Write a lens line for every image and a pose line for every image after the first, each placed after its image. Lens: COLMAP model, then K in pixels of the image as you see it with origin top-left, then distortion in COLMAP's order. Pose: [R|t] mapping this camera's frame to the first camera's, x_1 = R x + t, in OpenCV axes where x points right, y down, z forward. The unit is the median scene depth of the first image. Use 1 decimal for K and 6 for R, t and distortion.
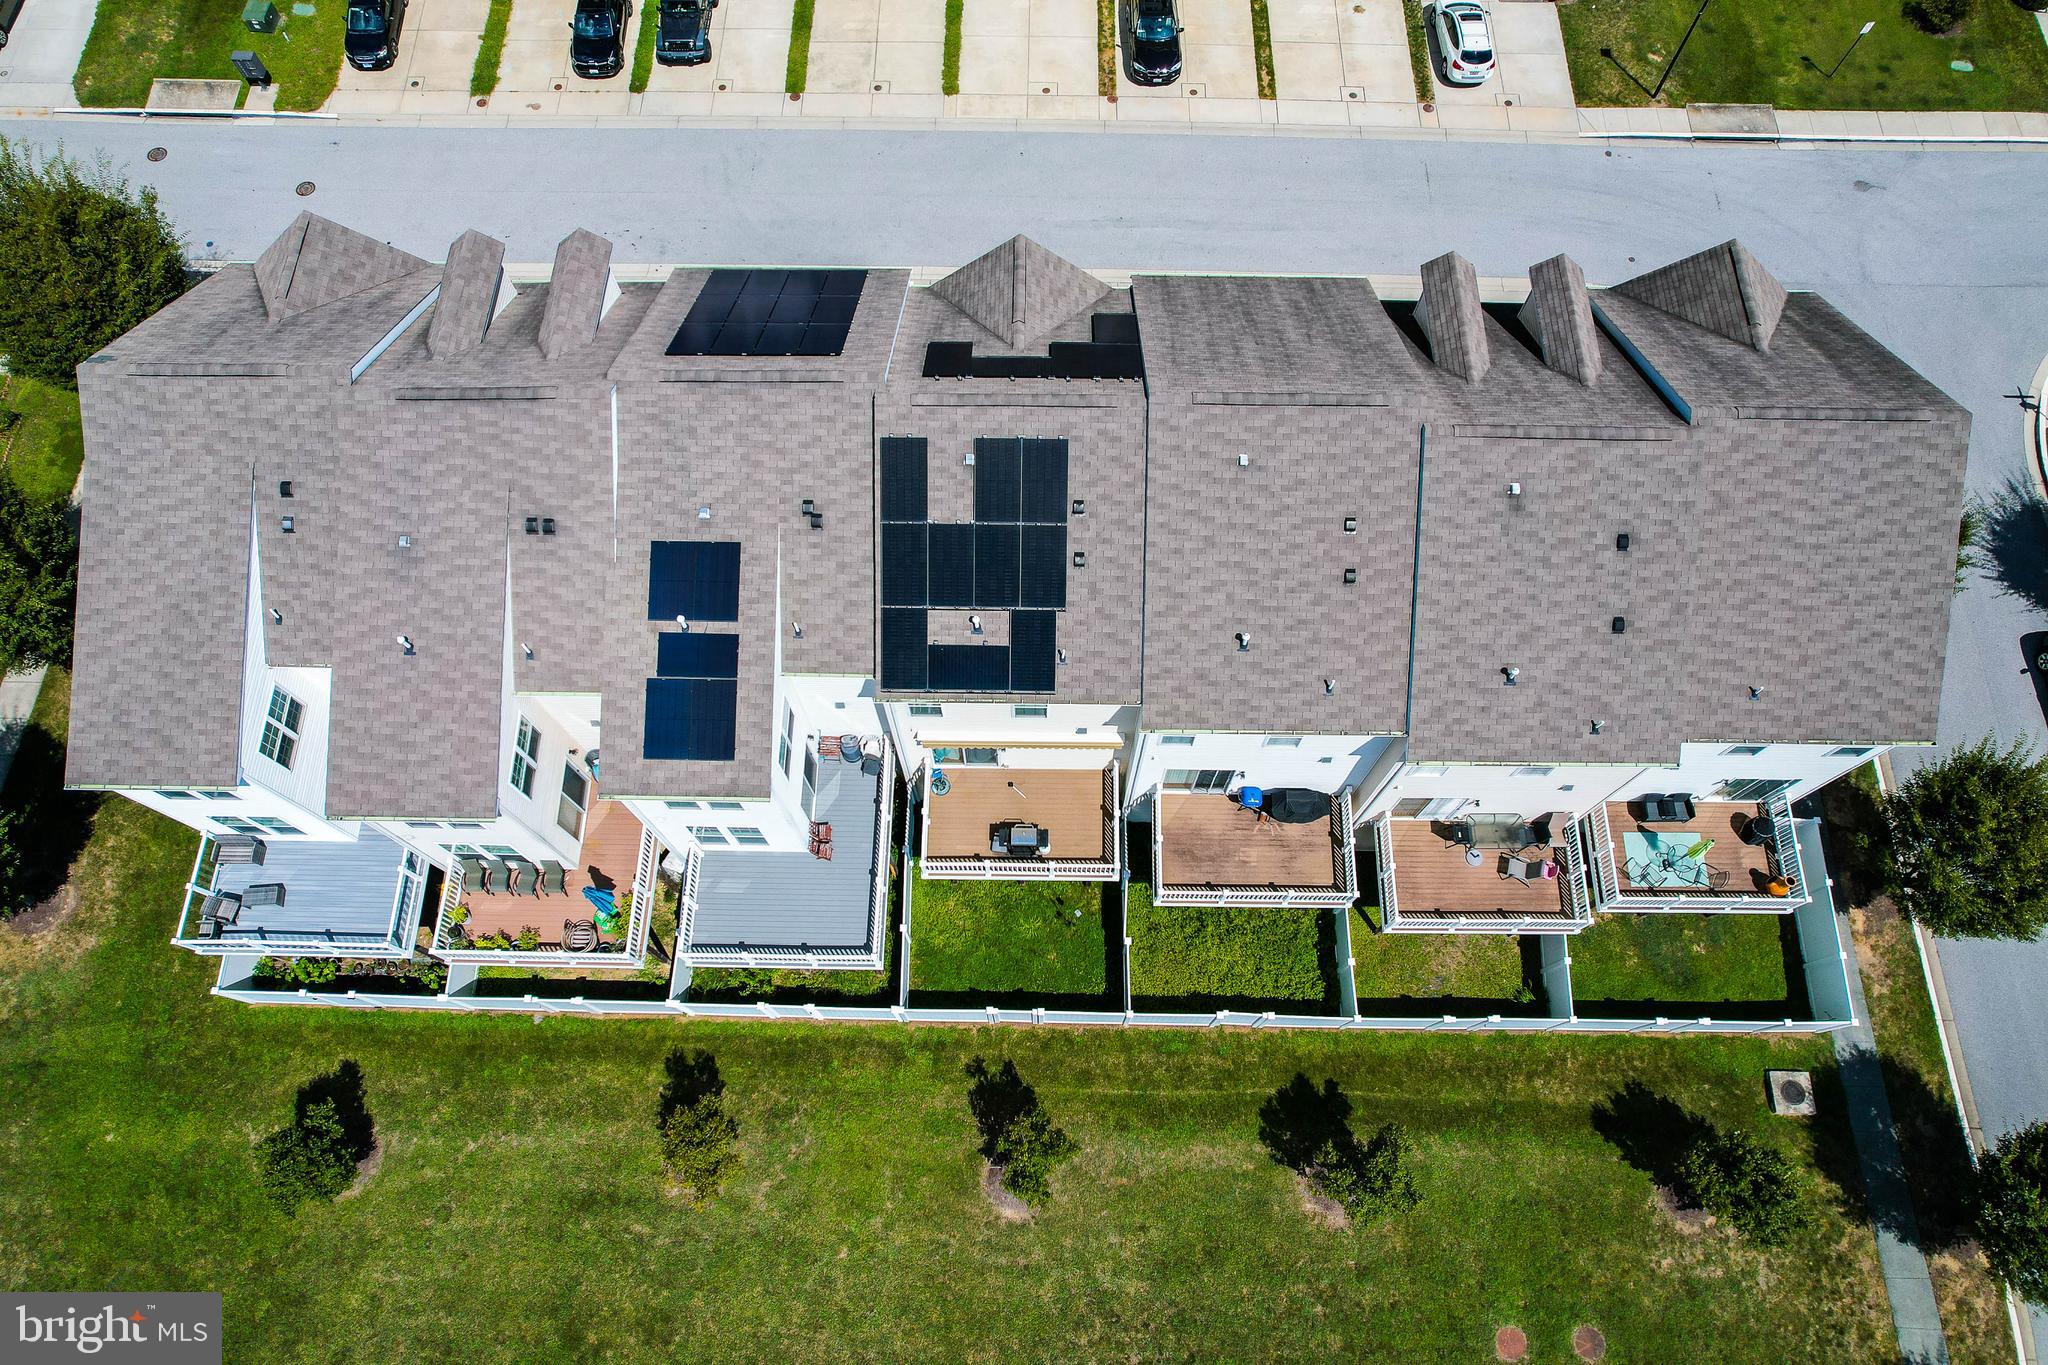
lens RADIAL K [[1308.7, 0, 1024.0], [0, 1308.7, 682.5], [0, 0, 1]] dist [-0.071819, 0.058073]
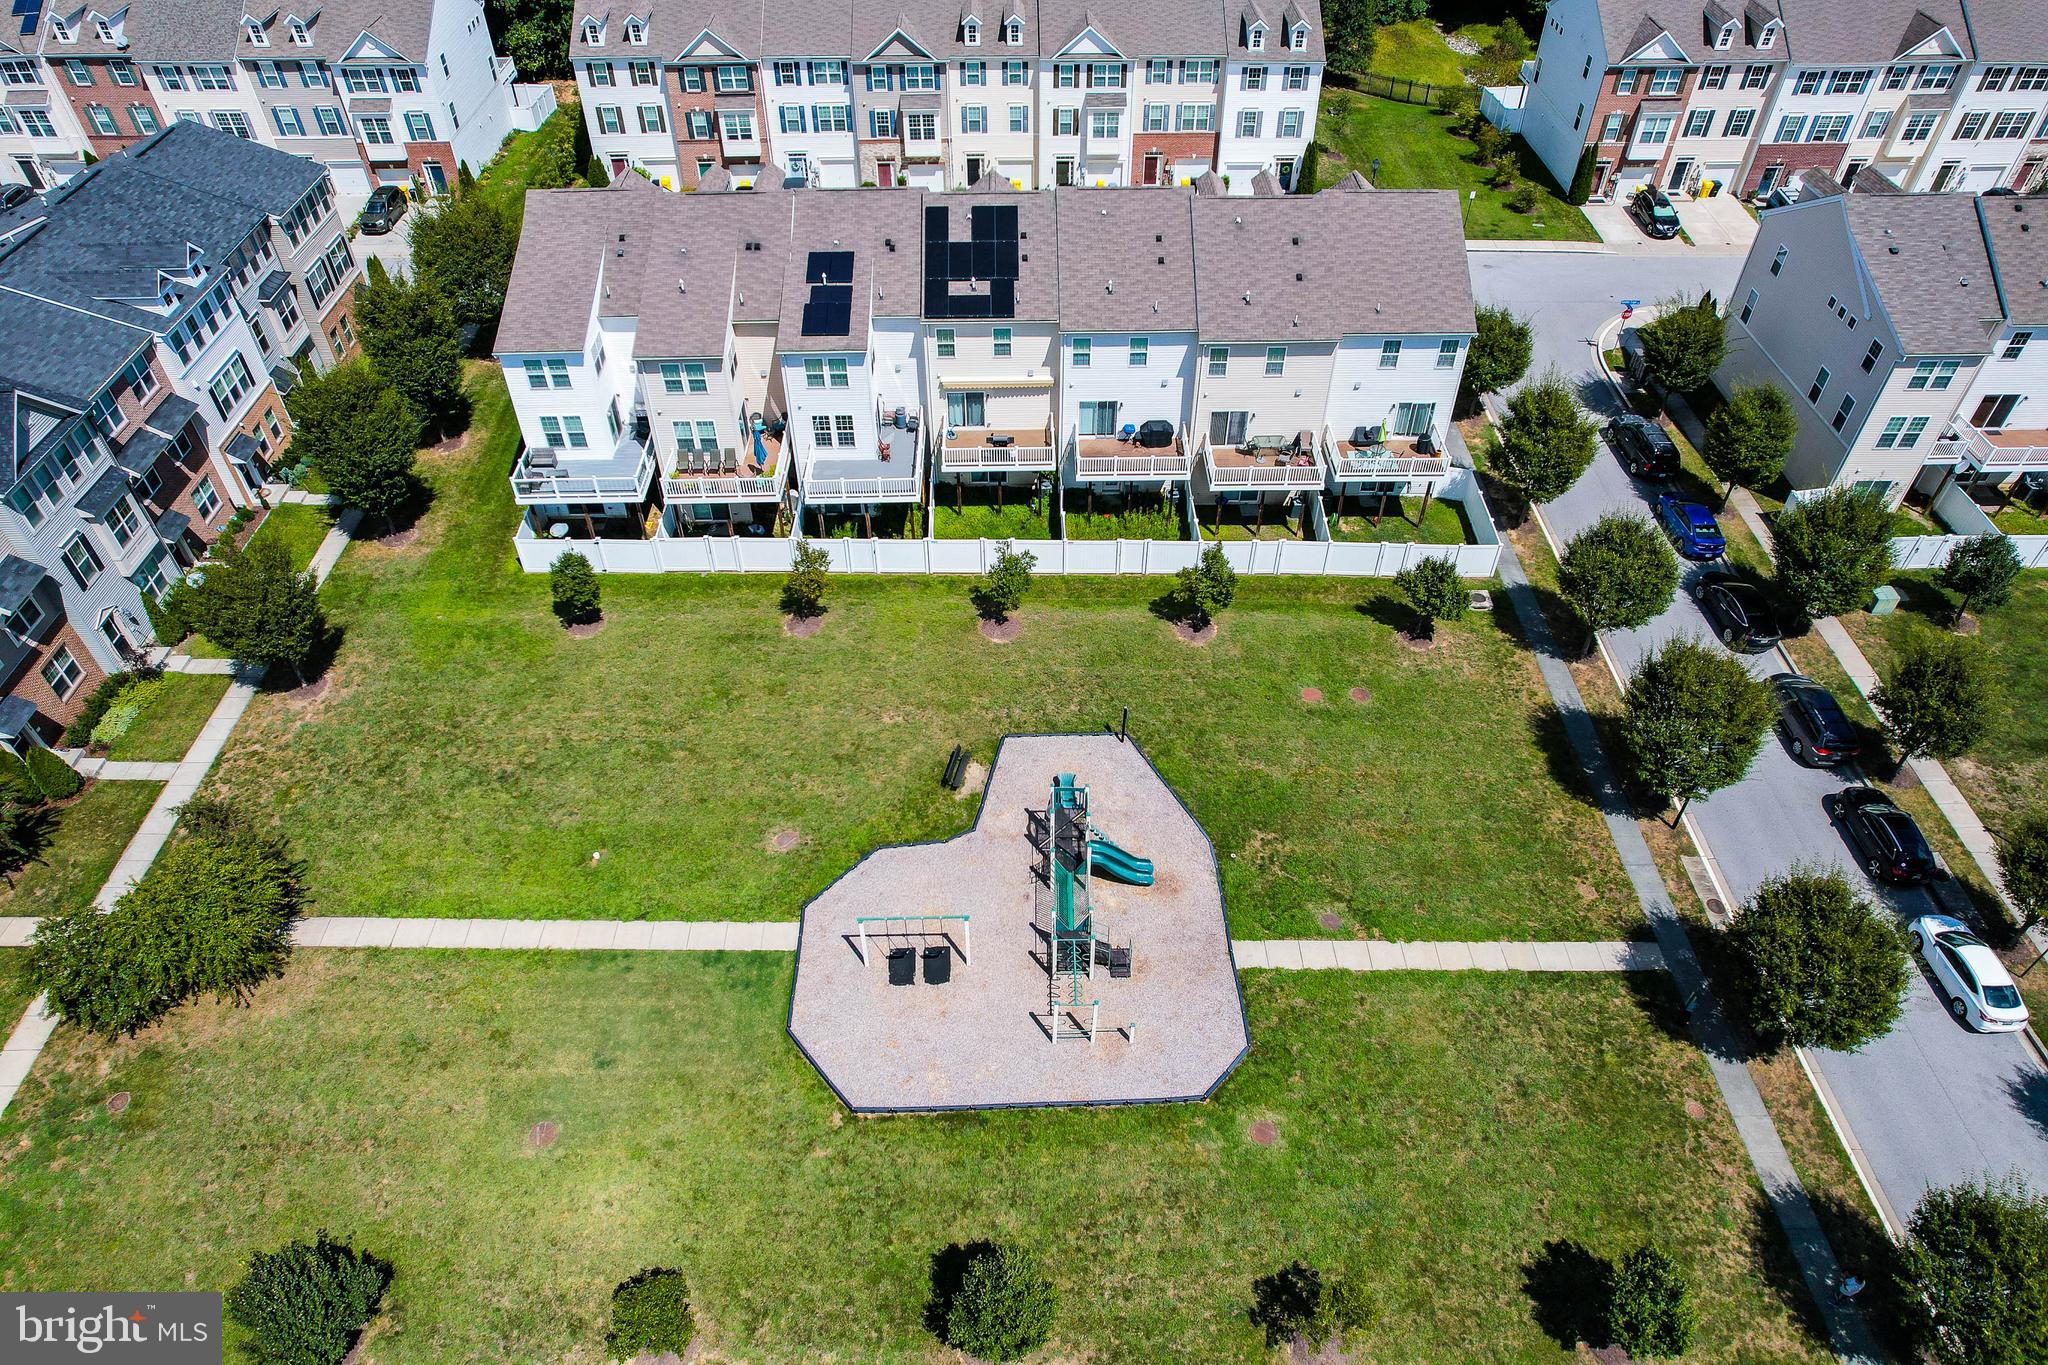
lens RADIAL K [[1303.7, 0, 1024.0], [0, 1303.7, 682.5], [0, 0, 1]] dist [-0.057680, -0.002030]
pose [[0.999502, -0.020293, 0.024170, -0.018514], [0.028272, 0.916076, -0.400007, 1.212222], [-0.014025, 0.400491, 0.916193, -0.515964]]
